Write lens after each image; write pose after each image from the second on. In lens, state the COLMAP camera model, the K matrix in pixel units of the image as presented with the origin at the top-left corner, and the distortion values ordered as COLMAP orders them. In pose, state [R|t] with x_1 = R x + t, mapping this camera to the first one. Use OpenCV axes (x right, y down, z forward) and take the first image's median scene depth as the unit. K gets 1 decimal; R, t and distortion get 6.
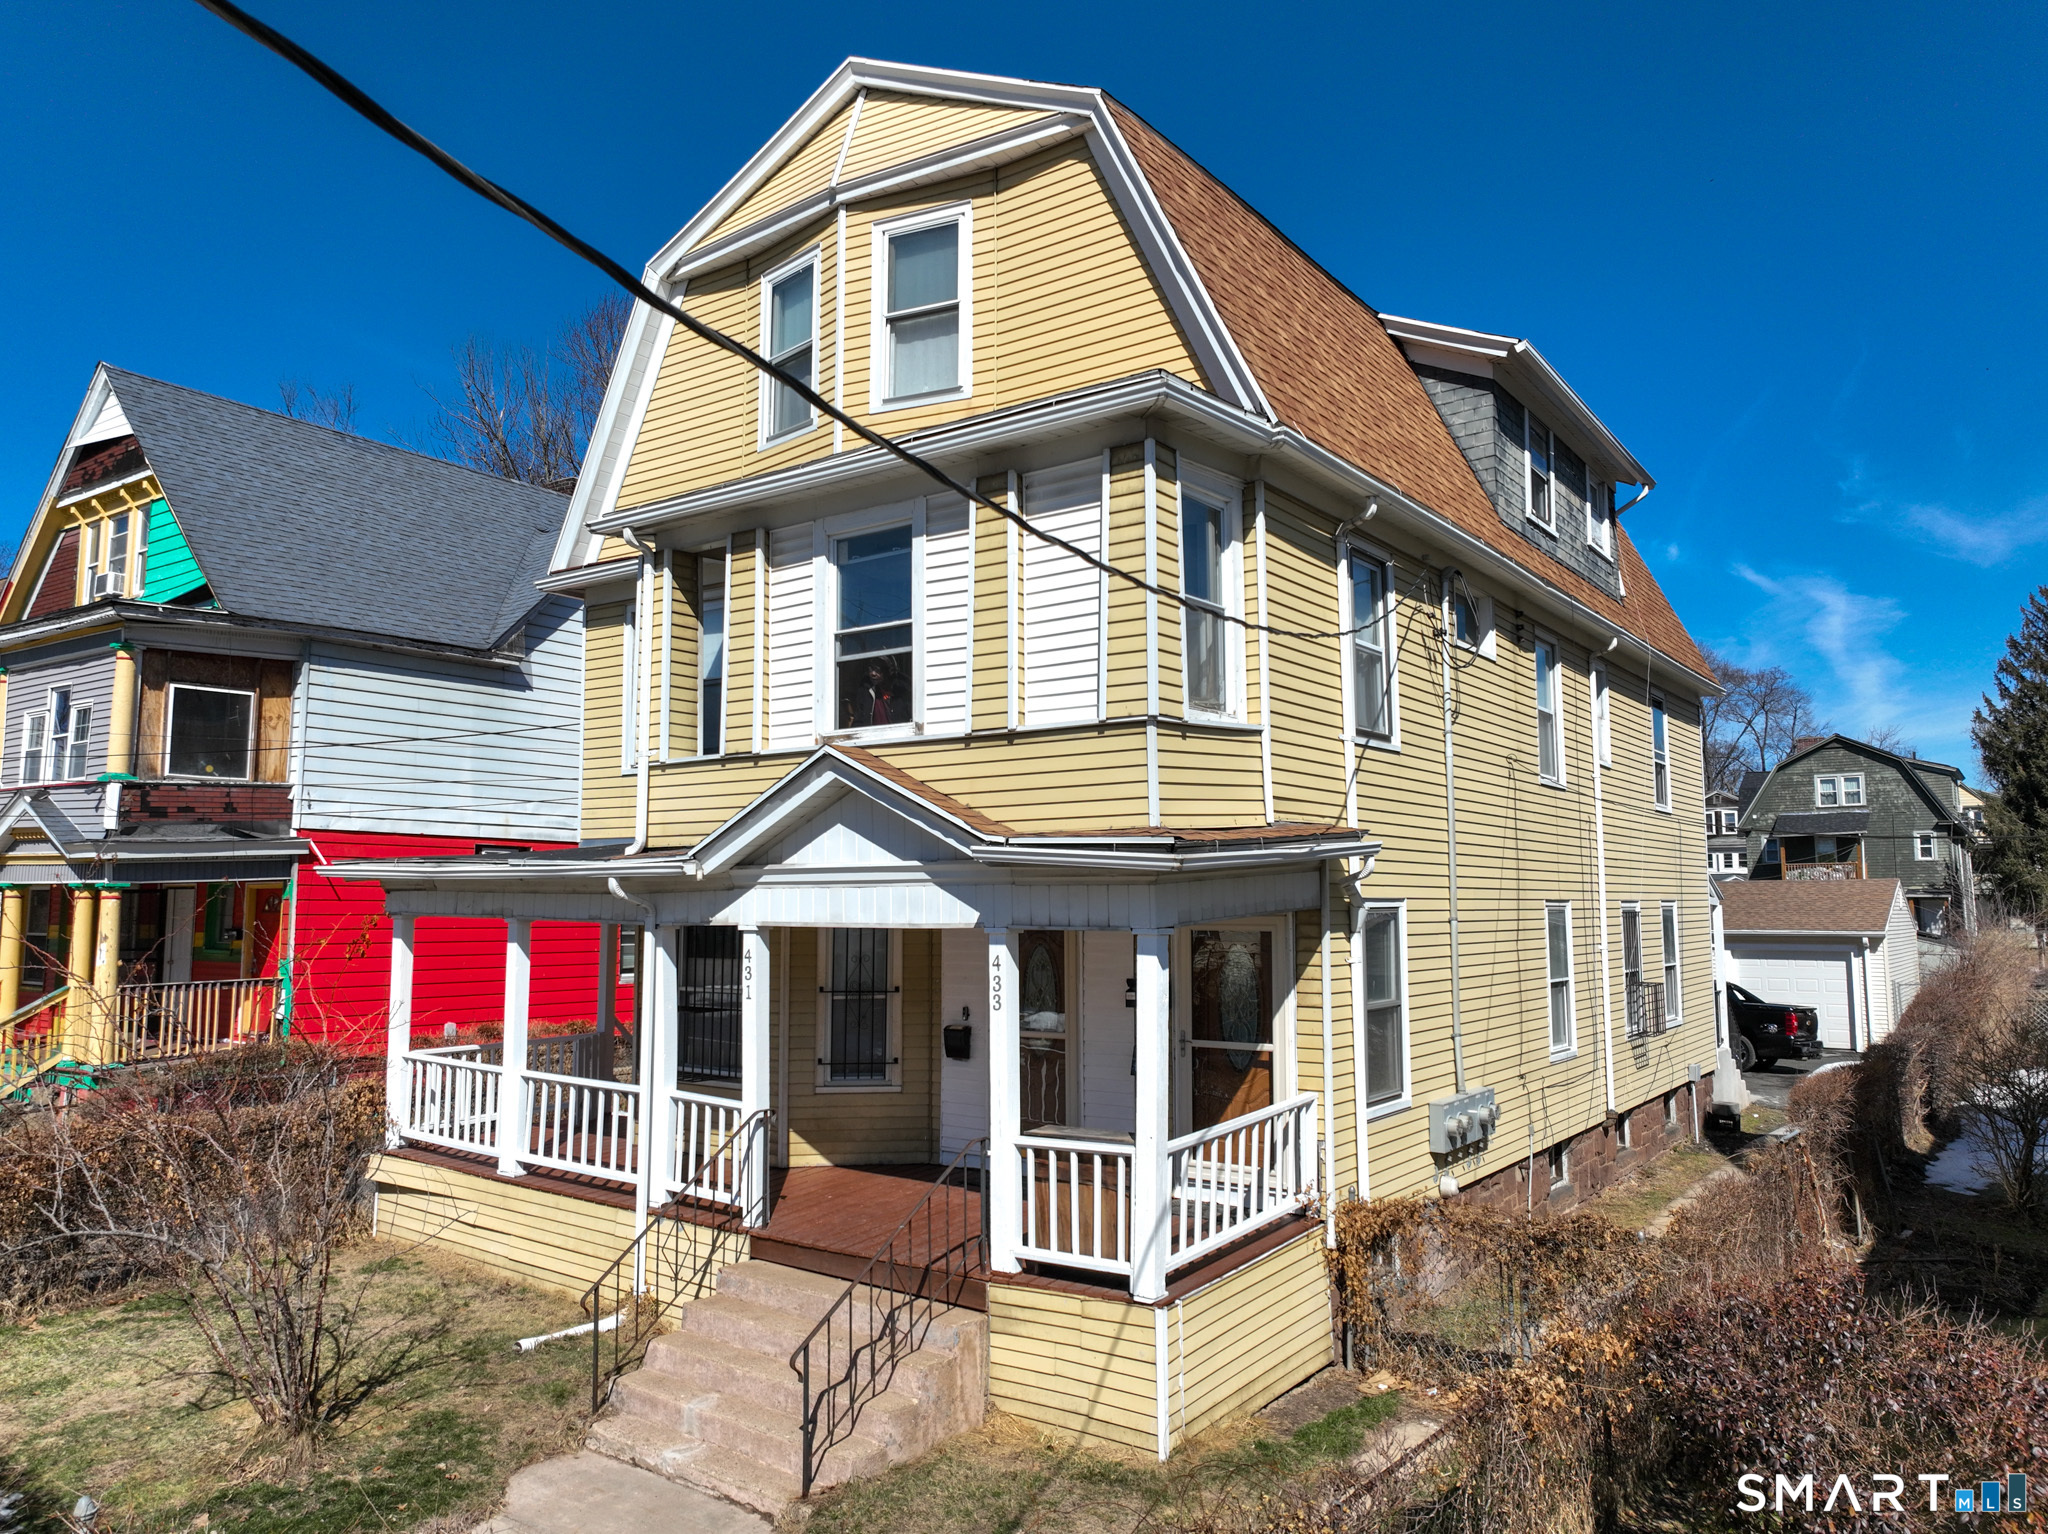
lens RADIAL K [[1444.4, 0, 1018.6], [0, 1444.4, 764.9], [0, 0, 1]] dist [0.000604, 0.012939]
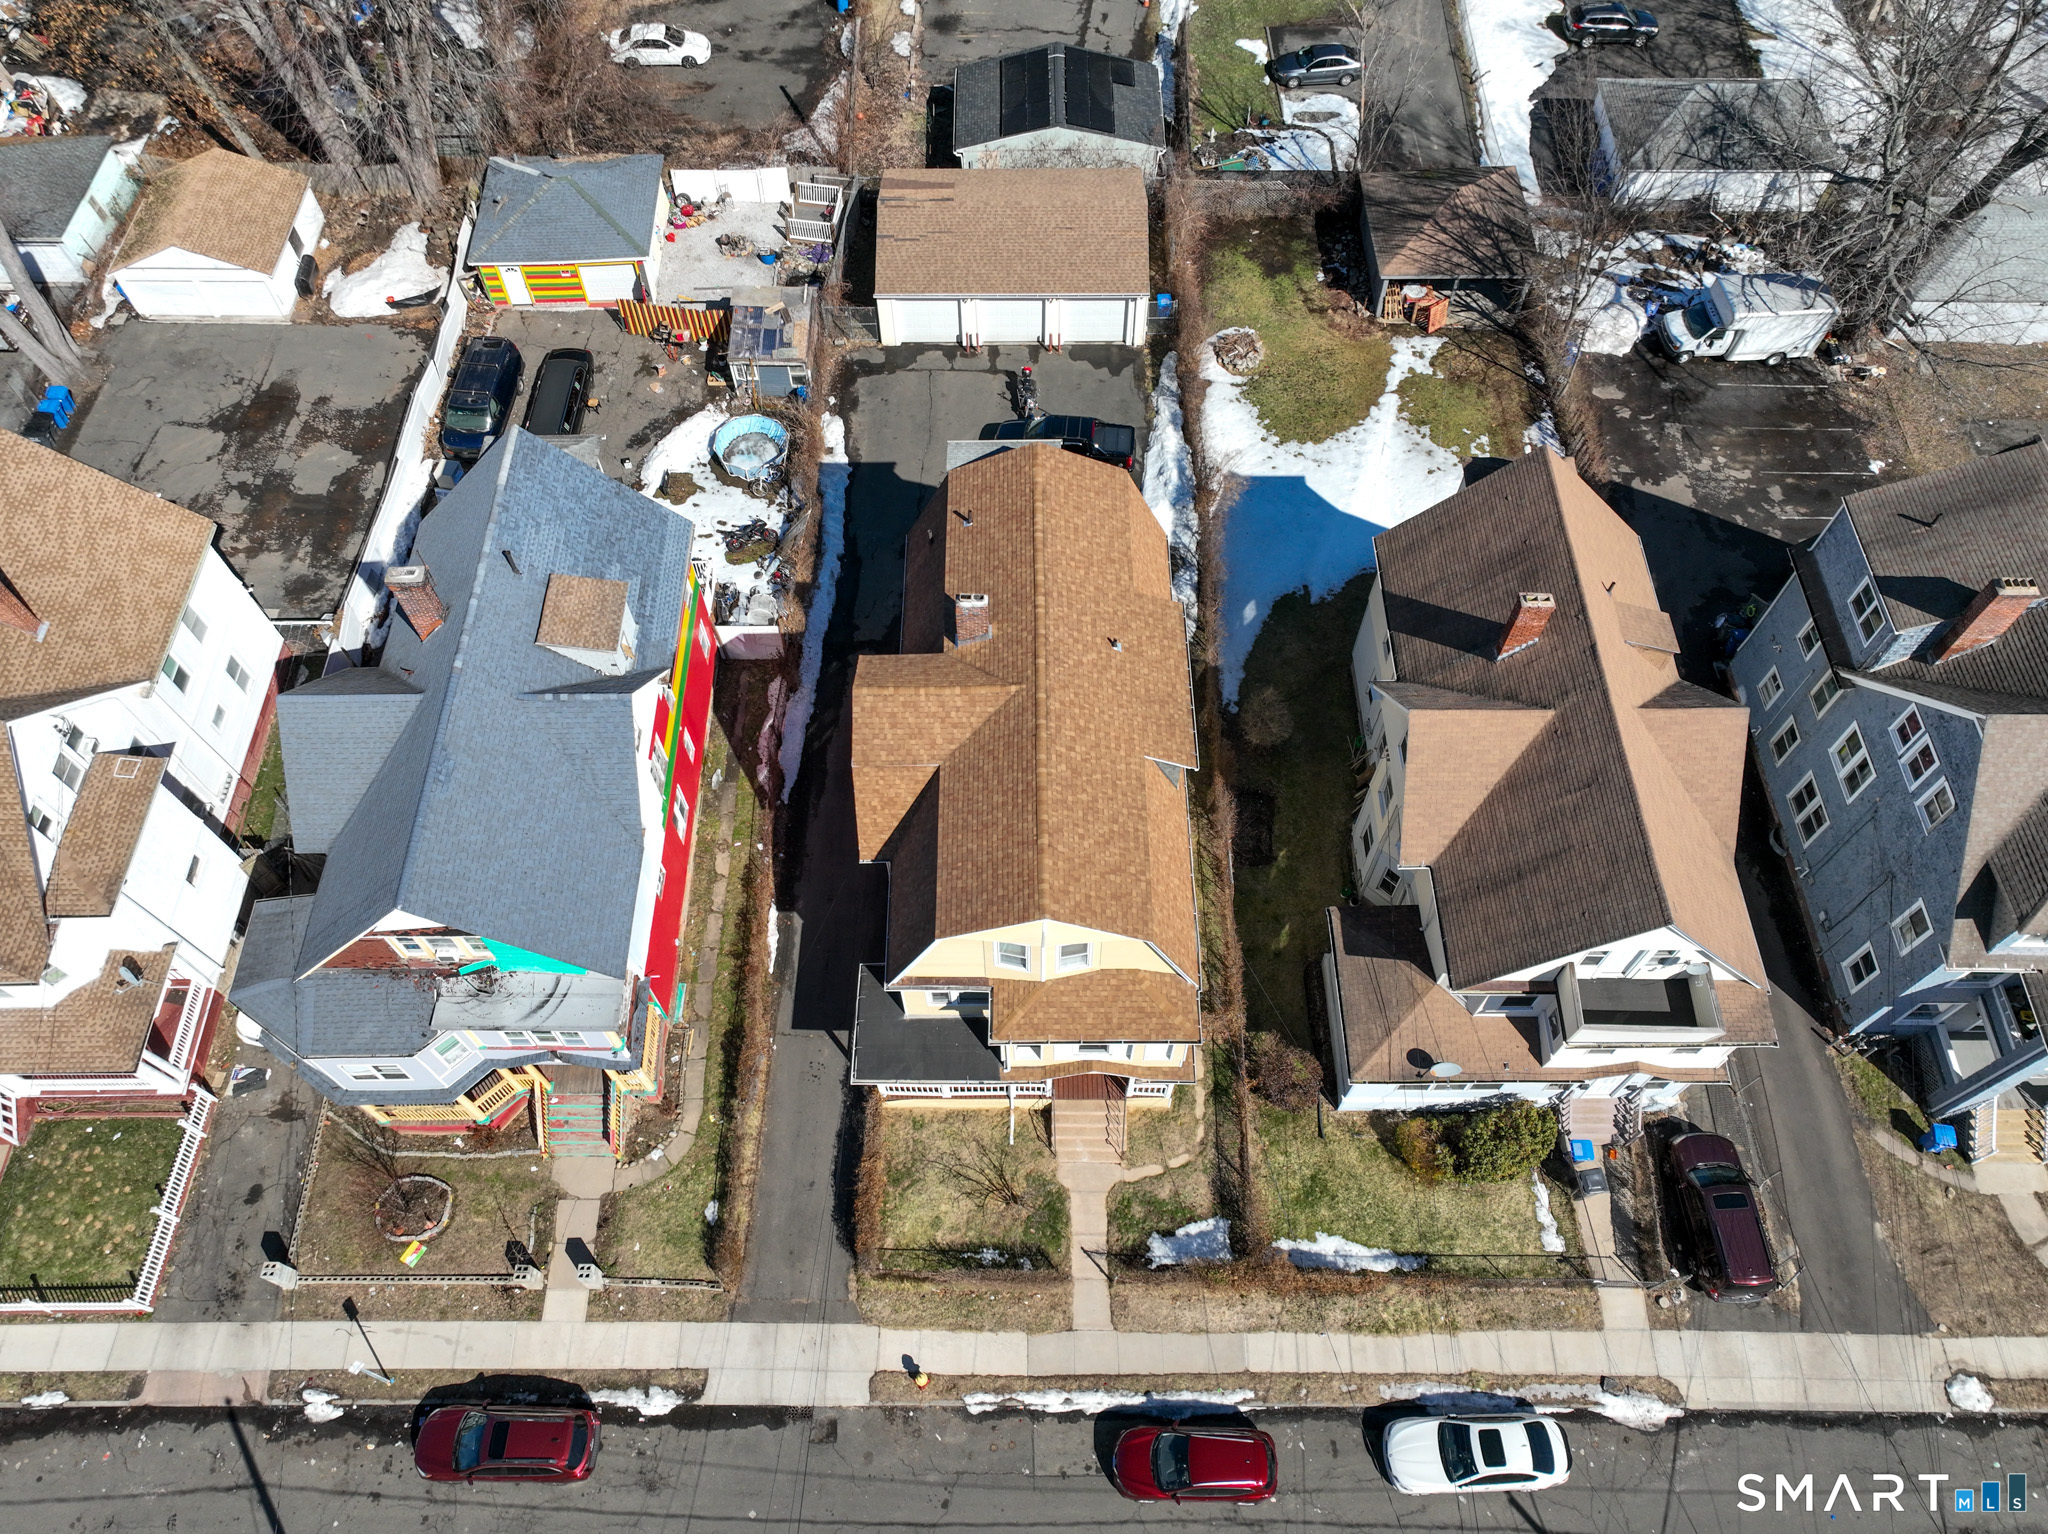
lens RADIAL K [[1444.4, 0, 1022.4], [0, 1444.4, 760.6], [0, 0, 1]] dist [0.000604, 0.012939]
pose [[0.805175, -0.510398, 0.301973, -0.903259], [-0.051850, 0.446659, 0.893200, -3.366122], [-0.590767, -0.734840, 0.333175, 0.378877]]
